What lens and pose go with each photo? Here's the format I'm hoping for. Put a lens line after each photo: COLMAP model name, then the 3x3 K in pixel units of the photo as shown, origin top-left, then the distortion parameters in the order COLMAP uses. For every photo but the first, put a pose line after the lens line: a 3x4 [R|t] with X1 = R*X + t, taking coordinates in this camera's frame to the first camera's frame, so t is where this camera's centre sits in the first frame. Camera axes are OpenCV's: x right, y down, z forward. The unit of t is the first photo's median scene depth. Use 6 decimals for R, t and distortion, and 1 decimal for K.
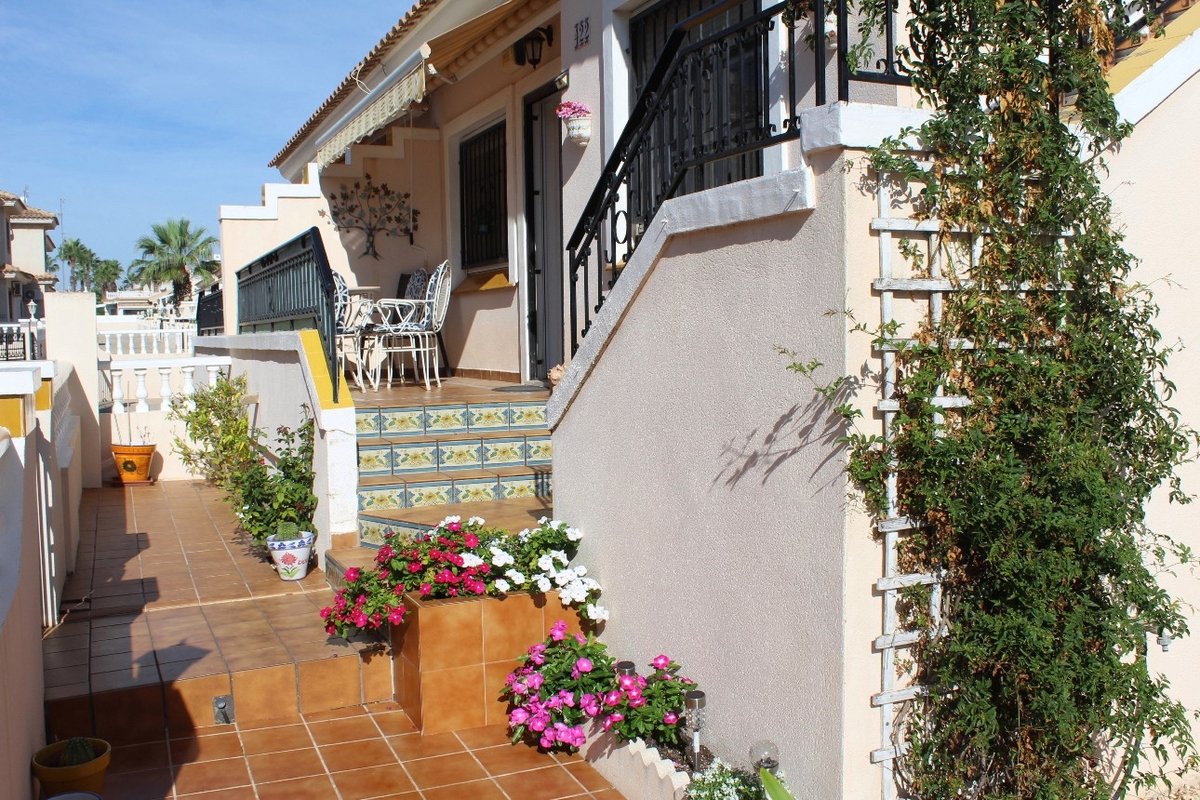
lens RADIAL K [[1139.8, 0, 600.0], [0, 1139.8, 400.0], [0, 0, 1]] dist [-0.136464, 0.000202]
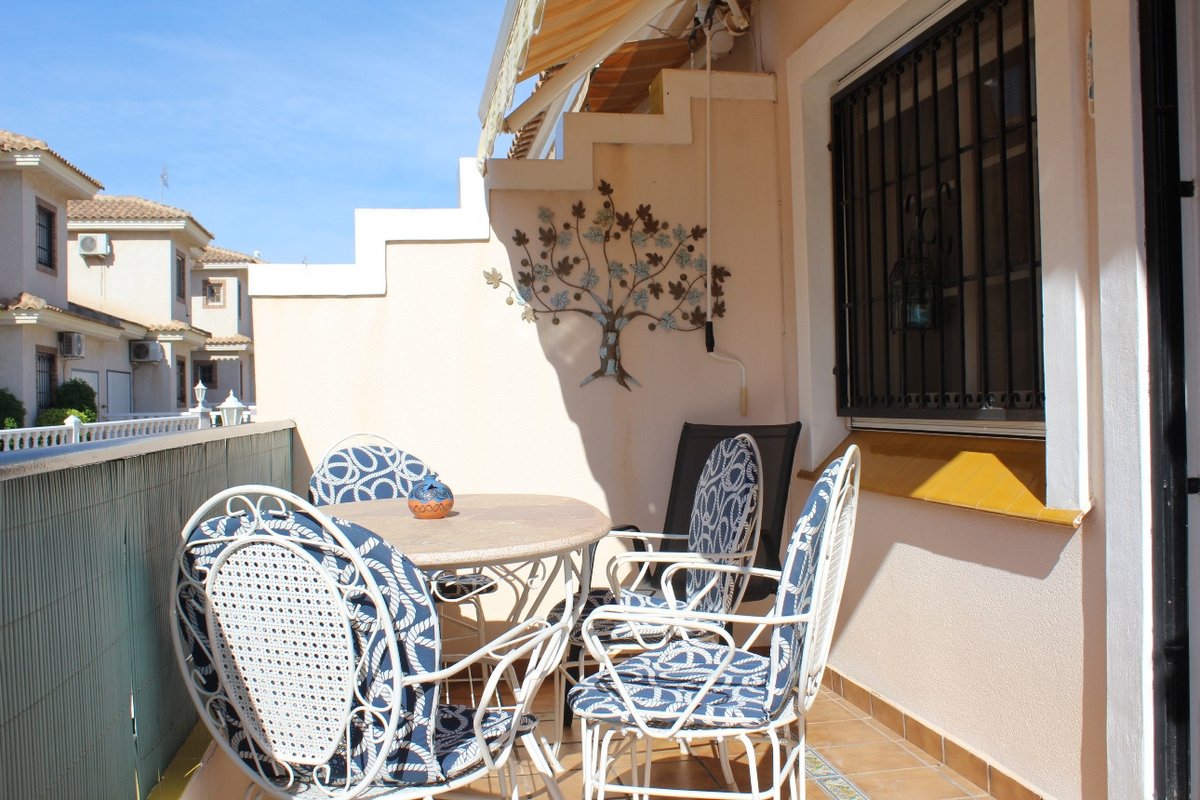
lens RADIAL K [[1139.8, 0, 600.0], [0, 1139.8, 400.0], [0, 0, 1]] dist [-0.136464, 0.000202]
pose [[0.968653, 0.000378, -0.248416, -0.103729], [-0.014313, 0.998422, -0.054294, -0.097689], [0.248004, 0.056148, 0.967131, 0.599712]]
